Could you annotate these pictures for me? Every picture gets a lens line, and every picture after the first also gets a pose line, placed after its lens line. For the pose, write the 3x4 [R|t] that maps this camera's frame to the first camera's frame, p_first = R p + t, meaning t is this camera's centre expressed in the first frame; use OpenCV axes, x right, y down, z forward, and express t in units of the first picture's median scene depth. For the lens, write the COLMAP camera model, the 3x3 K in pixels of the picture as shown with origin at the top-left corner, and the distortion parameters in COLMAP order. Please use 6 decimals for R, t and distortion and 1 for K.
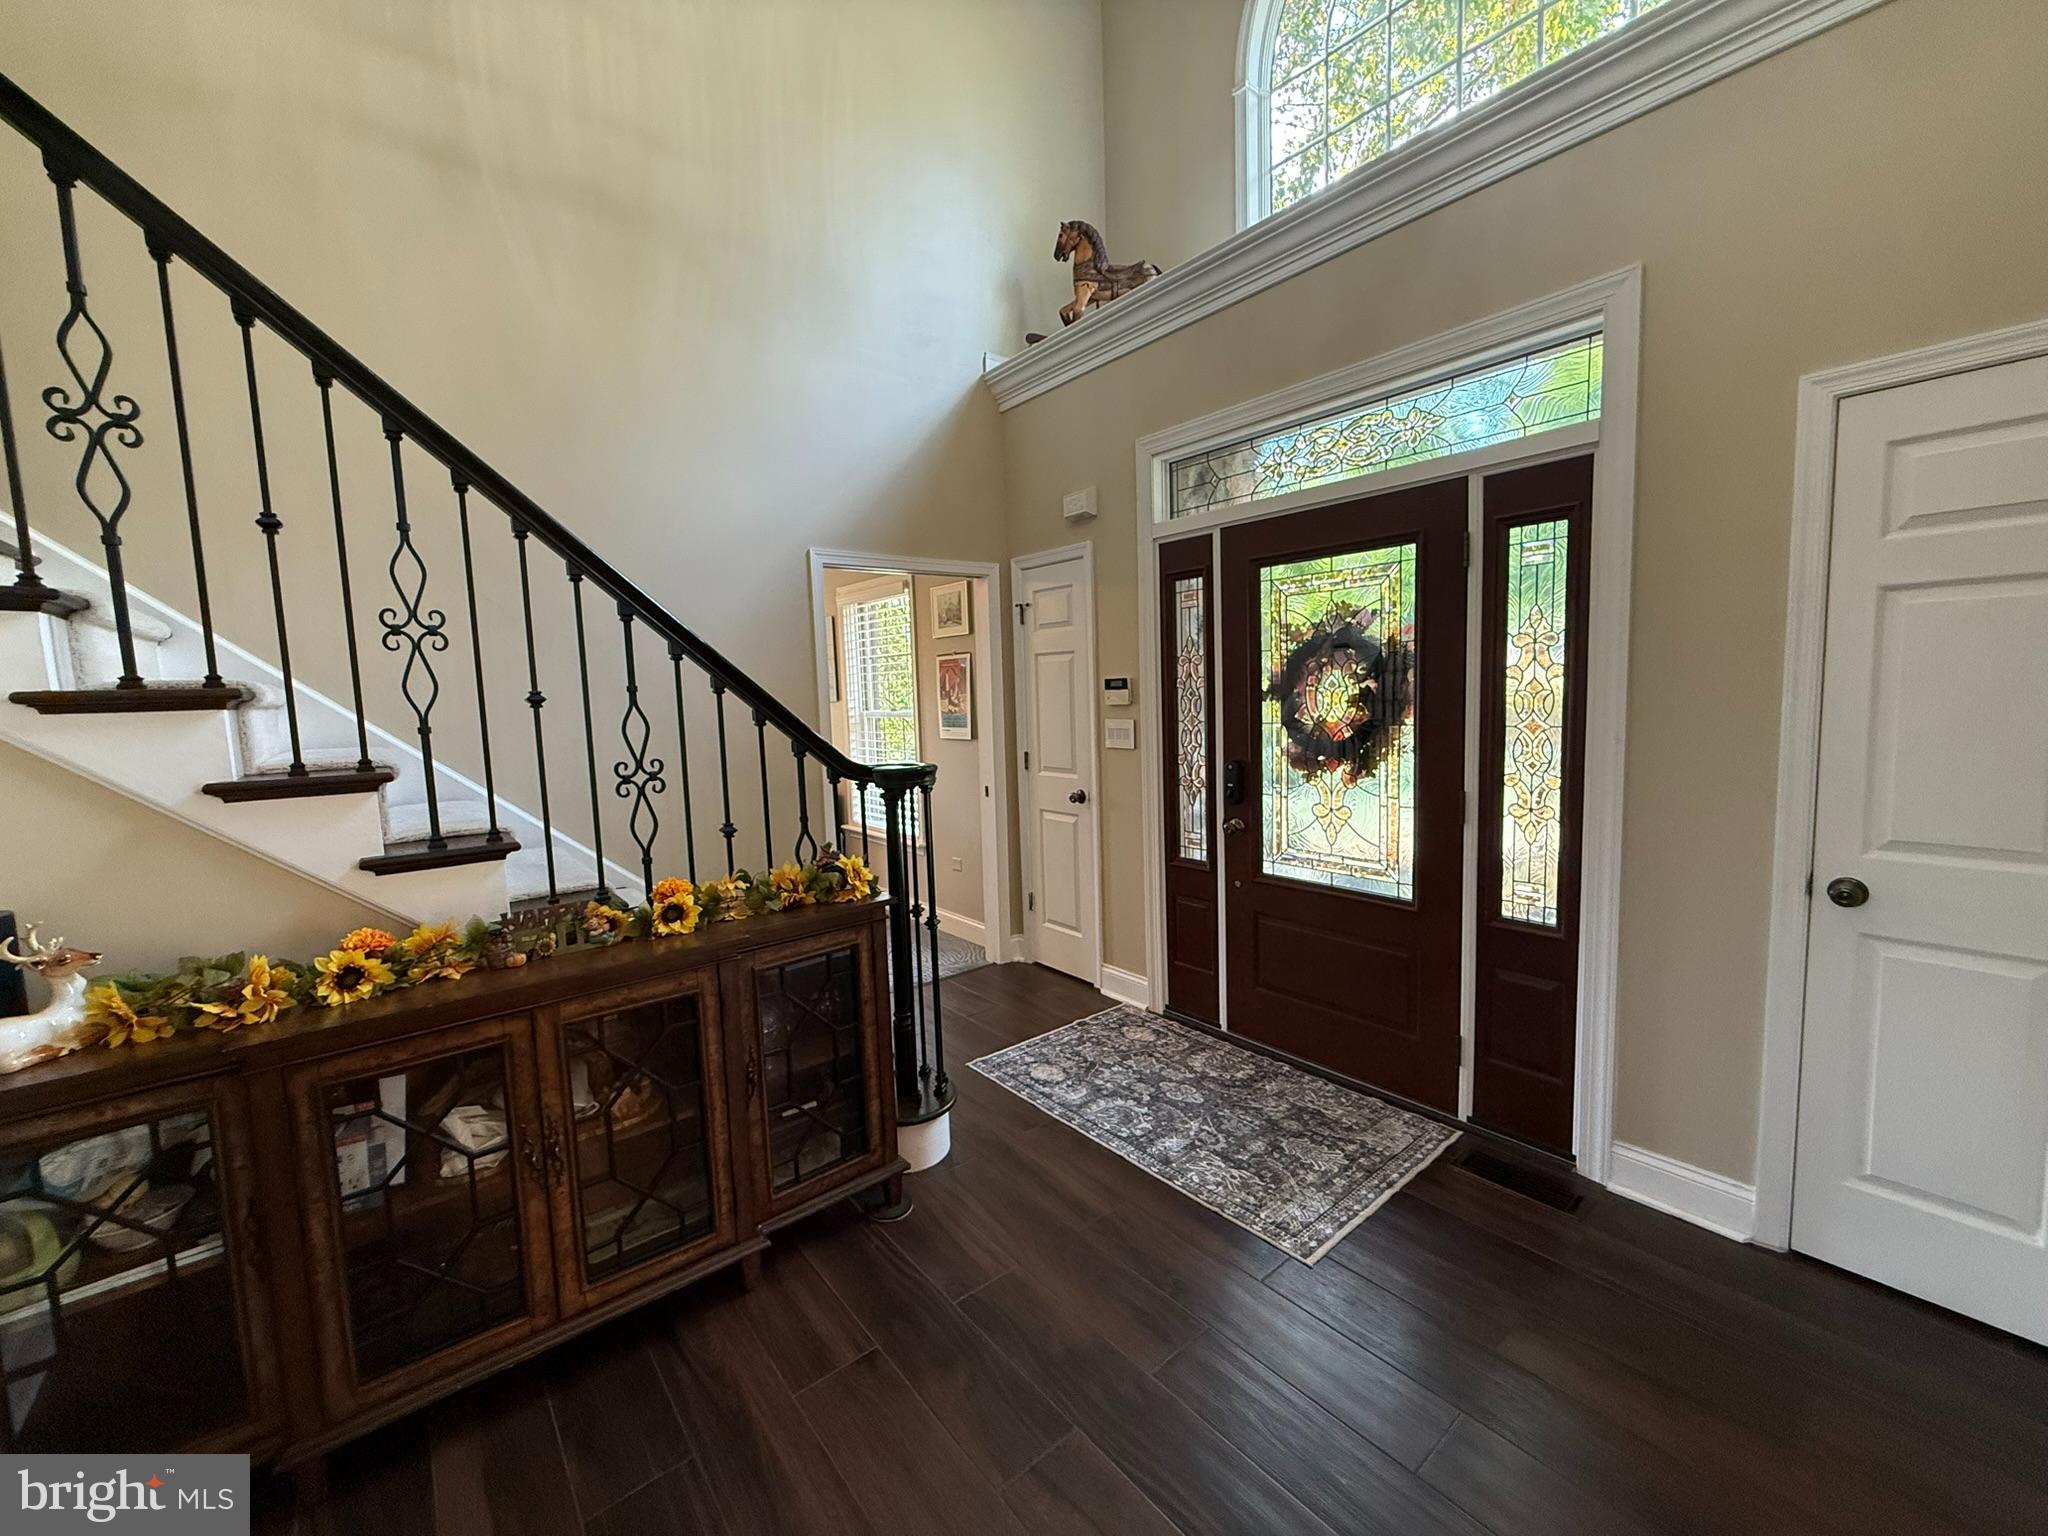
lens RADIAL K [[811.4, 0, 1029.5], [0, 811.4, 765.9], [0, 0, 1]] dist [-0.001180, -0.000482]
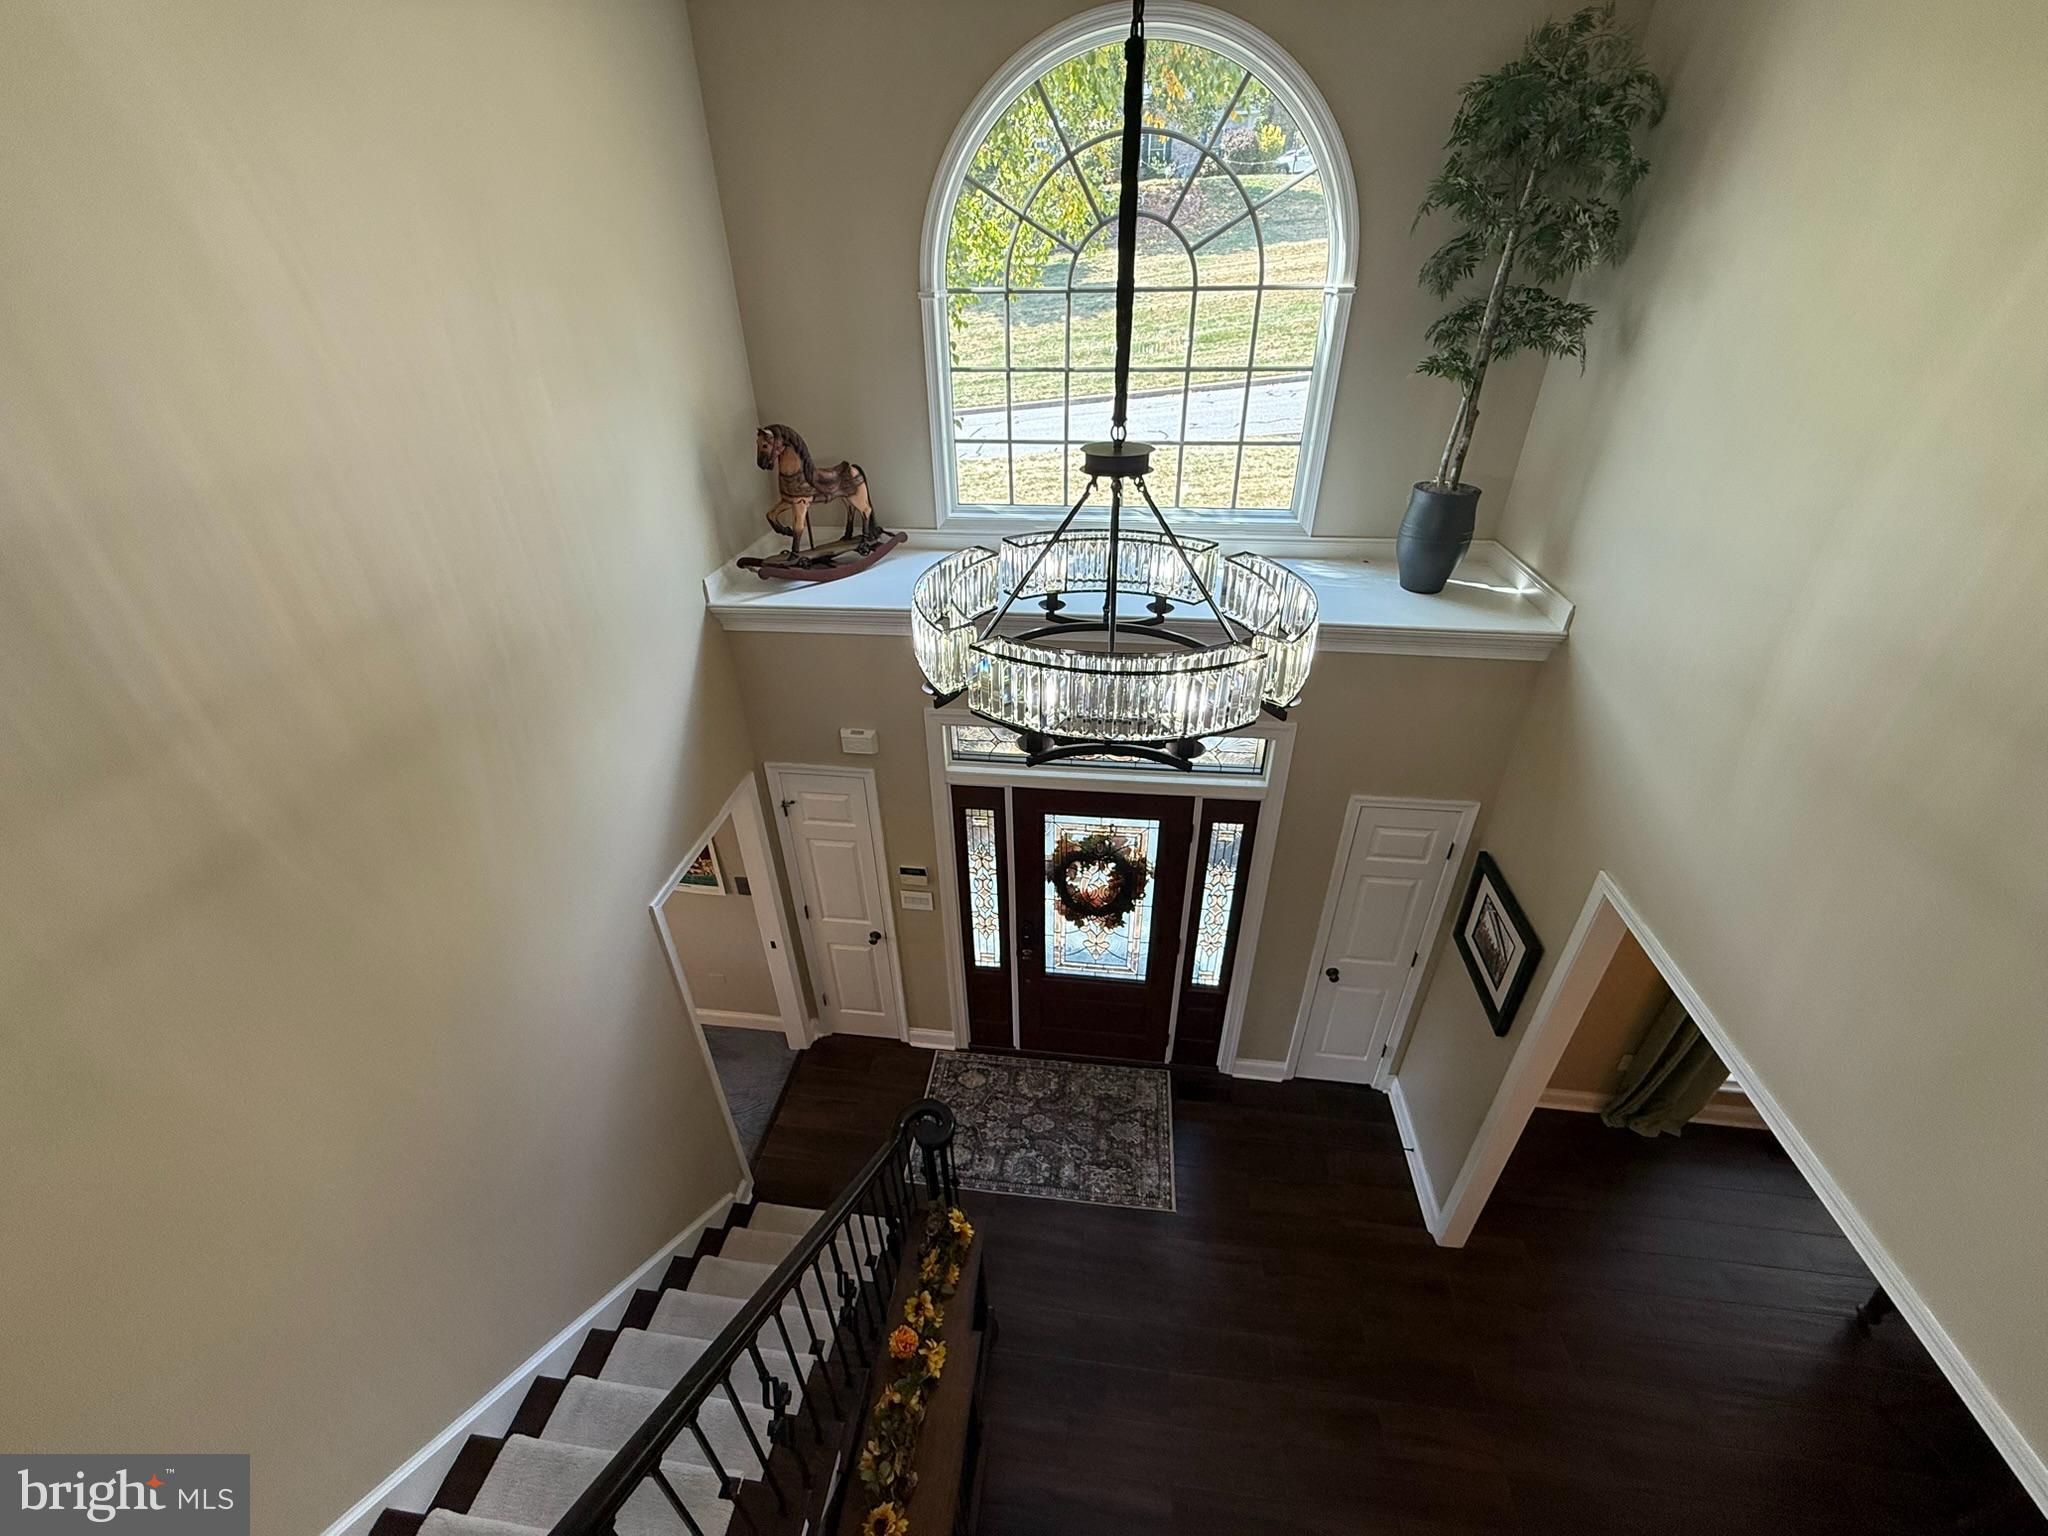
lens RADIAL K [[811.4, 0, 1031.5], [0, 811.4, 769.0], [0, 0, 1]] dist [-0.001180, -0.000482]
pose [[0.722104, -0.351635, 0.595750, -0.545052], [0.054088, 0.887241, 0.458124, -0.979357], [-0.689666, -0.298590, 0.659700, 0.136921]]
